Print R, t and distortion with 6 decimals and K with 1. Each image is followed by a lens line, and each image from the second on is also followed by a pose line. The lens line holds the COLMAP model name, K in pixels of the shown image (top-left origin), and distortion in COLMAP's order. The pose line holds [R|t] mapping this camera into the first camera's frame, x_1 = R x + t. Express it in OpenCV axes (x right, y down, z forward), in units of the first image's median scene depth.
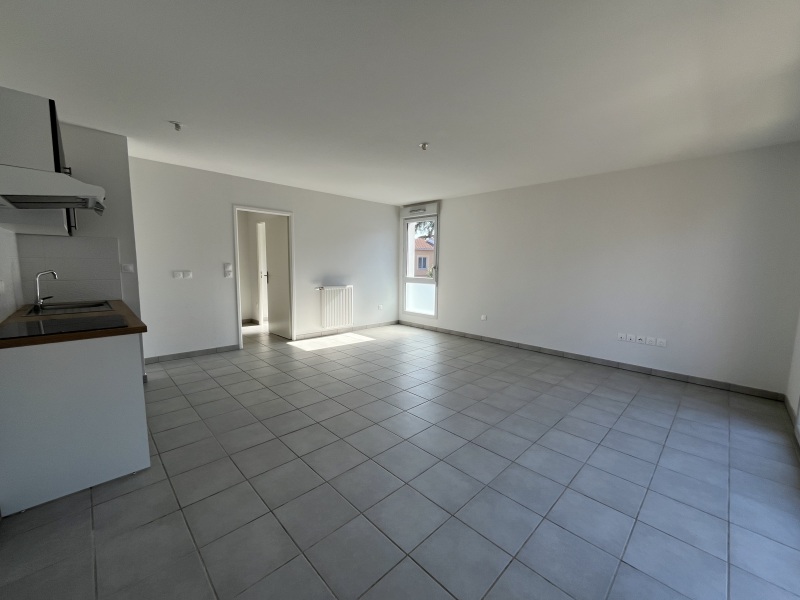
lens RADIAL K [[323.8, 0, 400.0], [0, 323.8, 300.0], [0, 0, 1]] dist [-0.001975, -0.000258]
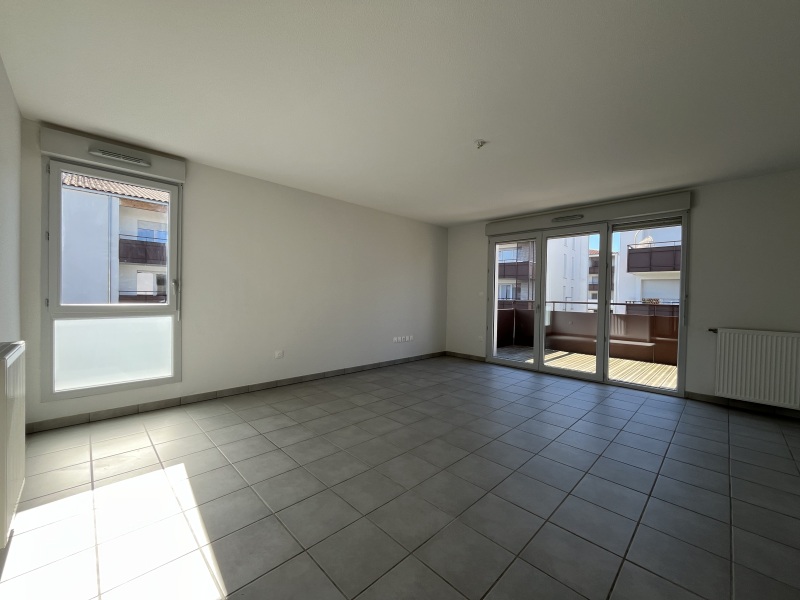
lens RADIAL K [[323.8, 0, 400.0], [0, 323.8, 300.0], [0, 0, 1]] dist [-0.001975, -0.000258]
pose [[0.000359, -0.033117, 0.999451, -0.476968], [0.092807, 0.995139, 0.032941, -0.066916], [-0.995684, 0.092745, 0.003431, 0.747062]]
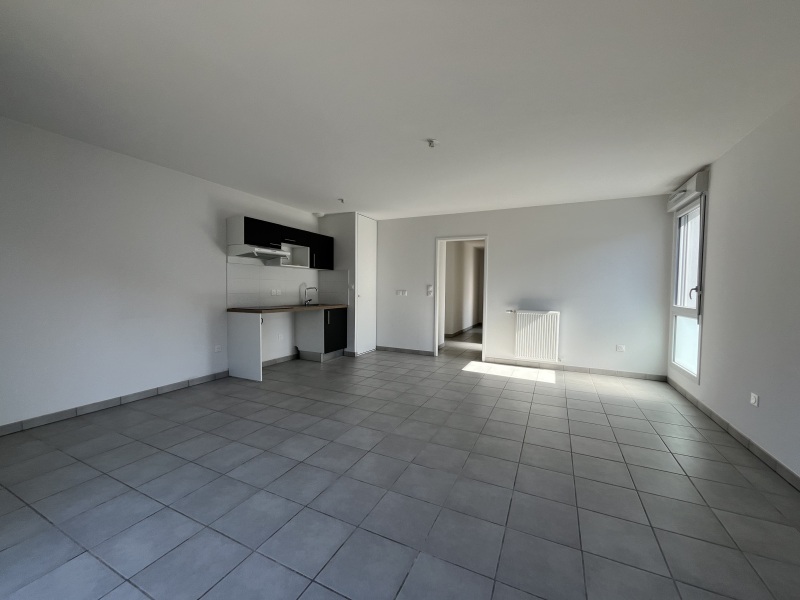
lens RADIAL K [[323.8, 0, 400.0], [0, 323.8, 300.0], [0, 0, 1]] dist [-0.001975, -0.000258]
pose [[0.340146, 0.024515, -0.940053, 0.526669], [-0.112935, 0.993490, -0.014956, -0.019585], [0.933567, 0.111252, 0.340700, 0.400755]]
